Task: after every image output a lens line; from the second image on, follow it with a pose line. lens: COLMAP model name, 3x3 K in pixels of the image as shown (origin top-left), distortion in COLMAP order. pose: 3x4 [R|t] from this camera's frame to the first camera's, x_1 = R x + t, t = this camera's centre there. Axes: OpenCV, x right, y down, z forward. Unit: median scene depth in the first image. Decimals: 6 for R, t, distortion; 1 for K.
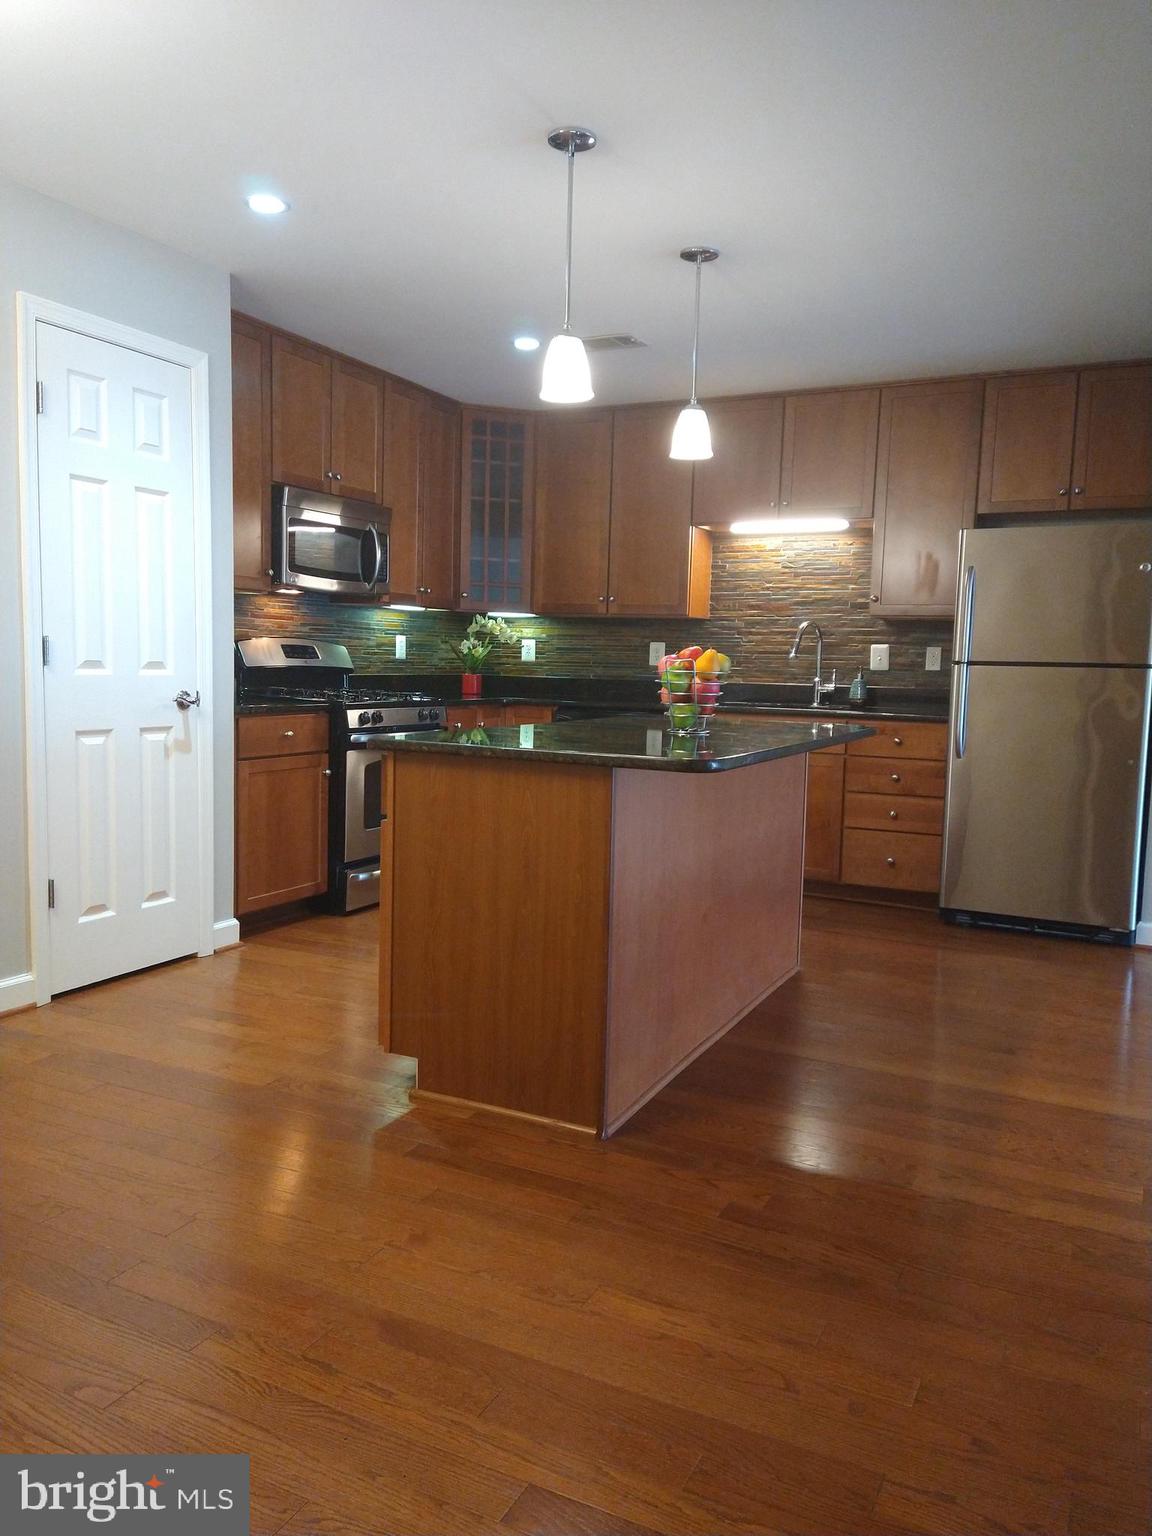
lens RADIAL K [[1124.1, 0, 581.2], [0, 1124.1, 770.2], [0, 0, 1]] dist [0.116517, -0.155707]
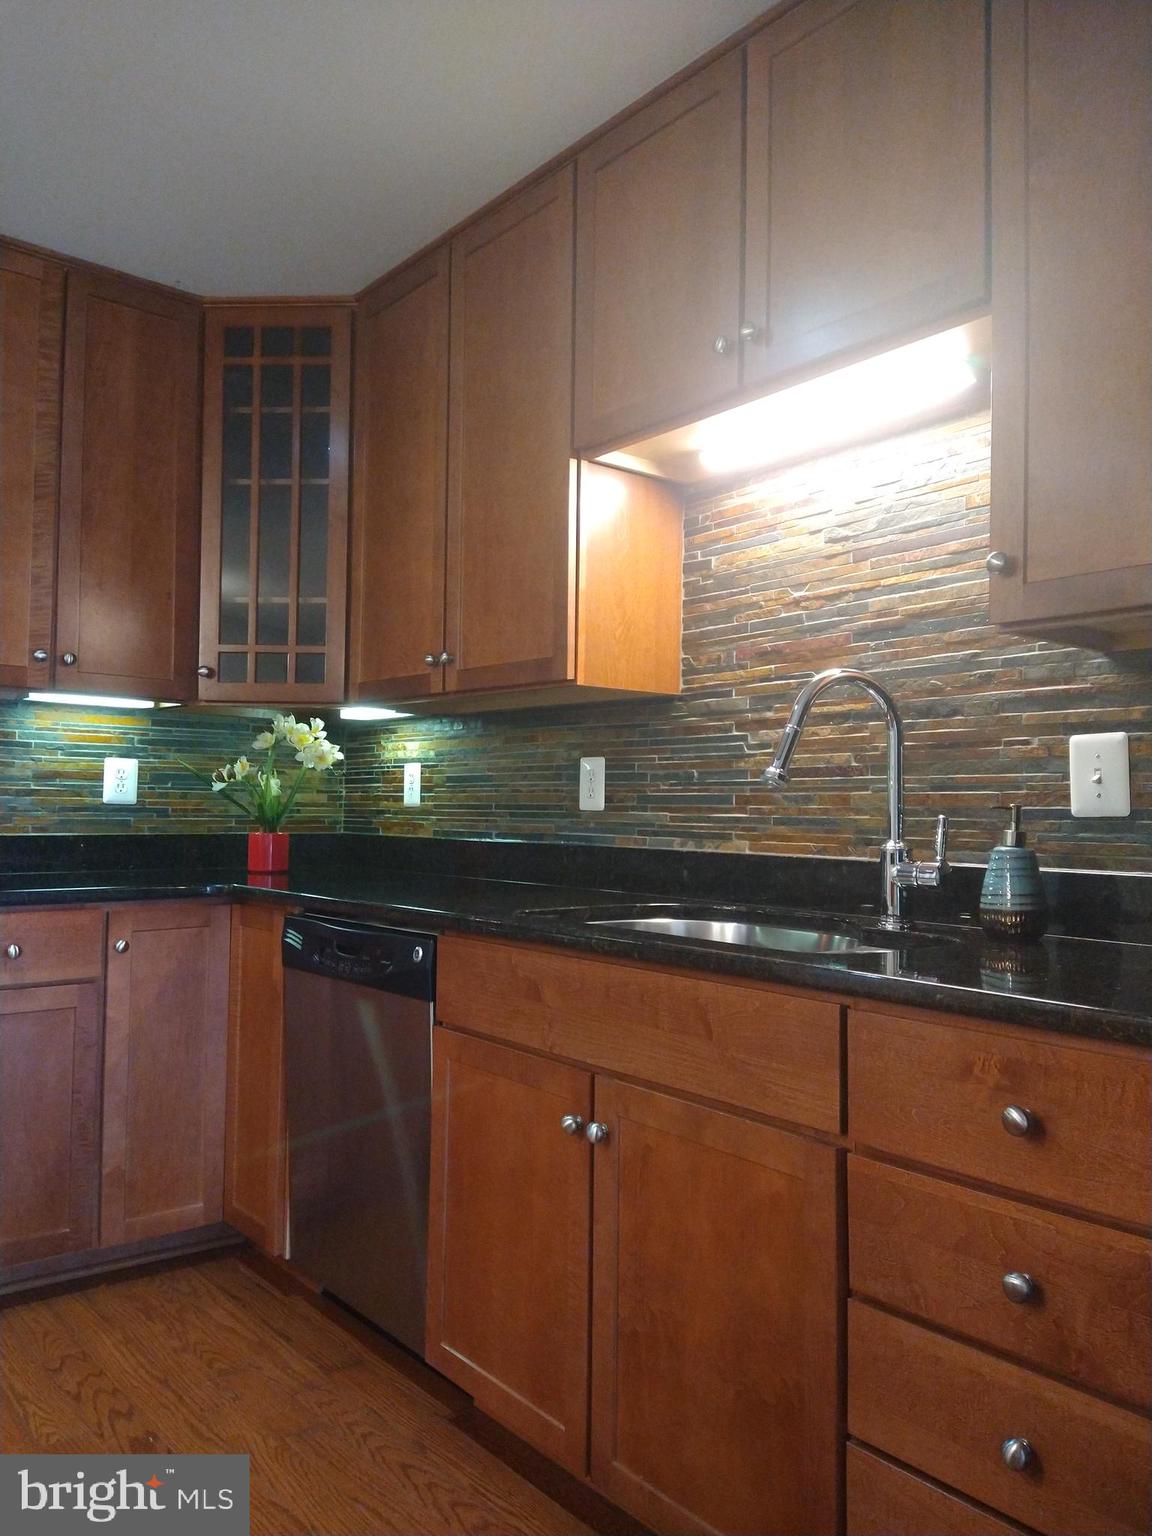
lens RADIAL K [[1124.1, 0, 581.2], [0, 1124.1, 770.2], [0, 0, 1]] dist [0.116517, -0.155707]
pose [[0.913727, -0.024460, -0.405592, 0.288628], [-0.034384, 0.989952, -0.137162, -0.059536], [0.404871, 0.139275, 0.903704, 0.735809]]
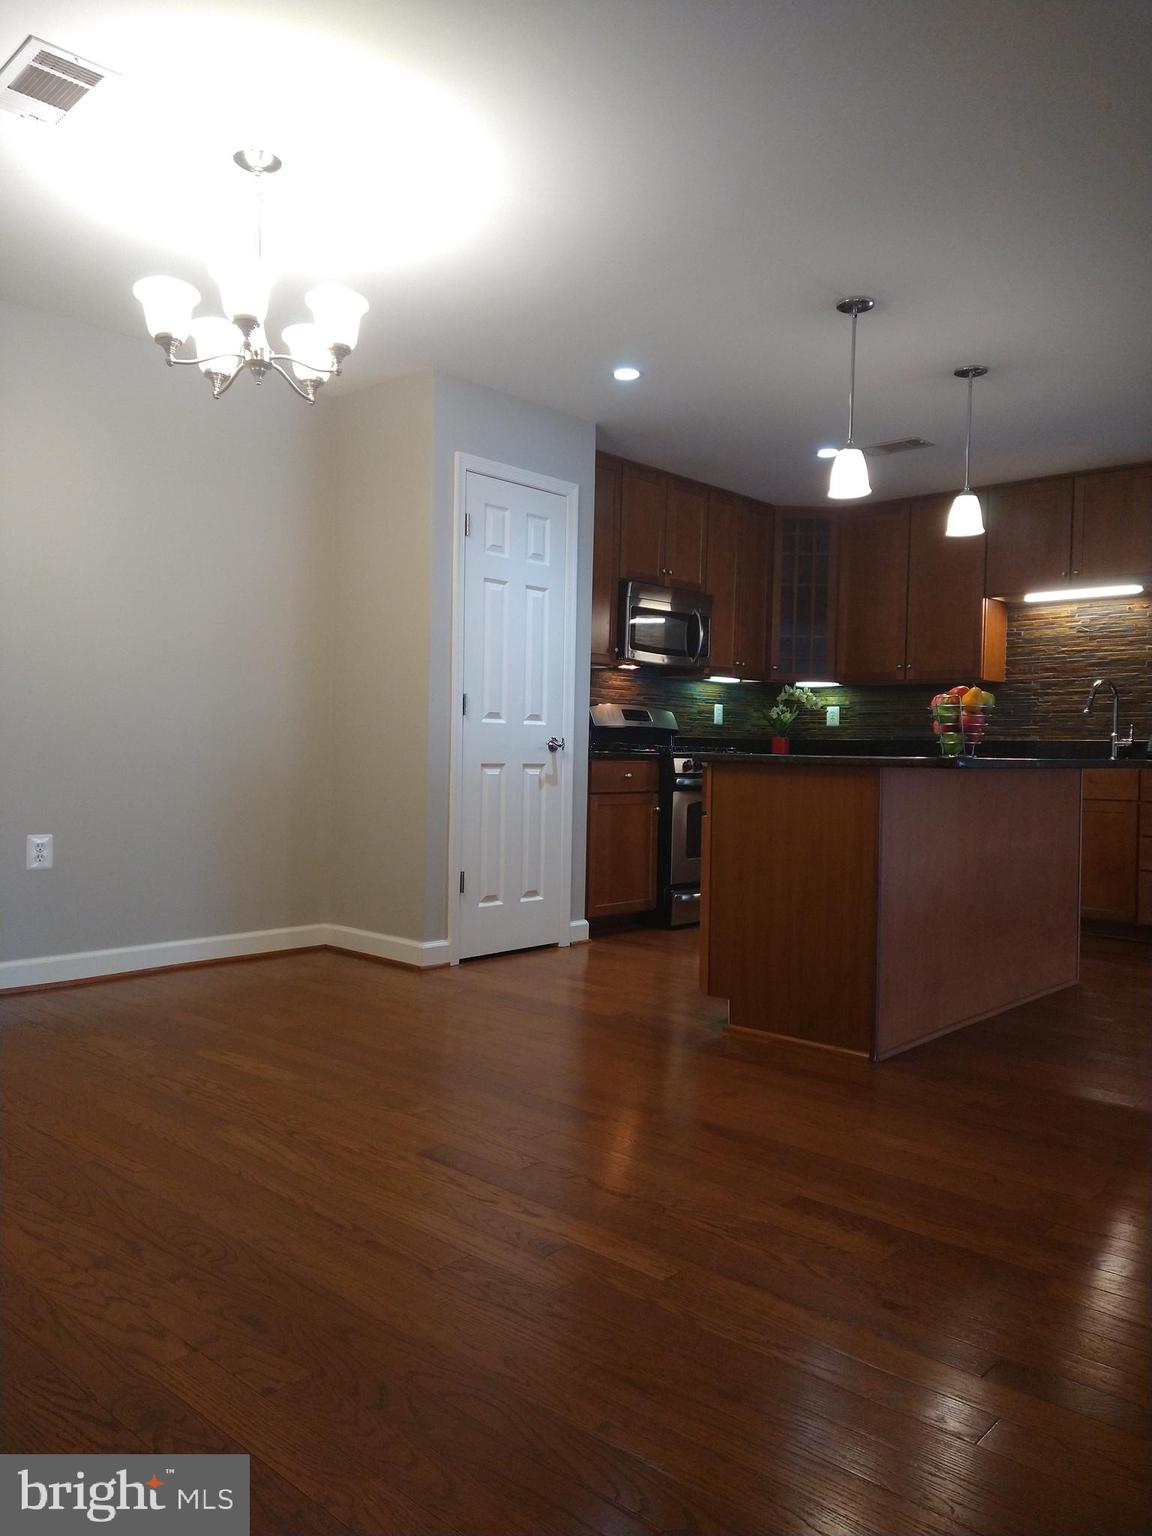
lens RADIAL K [[1124.1, 0, 581.2], [0, 1124.1, 770.2], [0, 0, 1]] dist [0.116517, -0.155707]
pose [[0.961186, -0.003812, -0.275875, 0.028500], [-0.020084, 0.996285, -0.083741, 0.057679], [0.275169, 0.086031, 0.957539, -0.171519]]
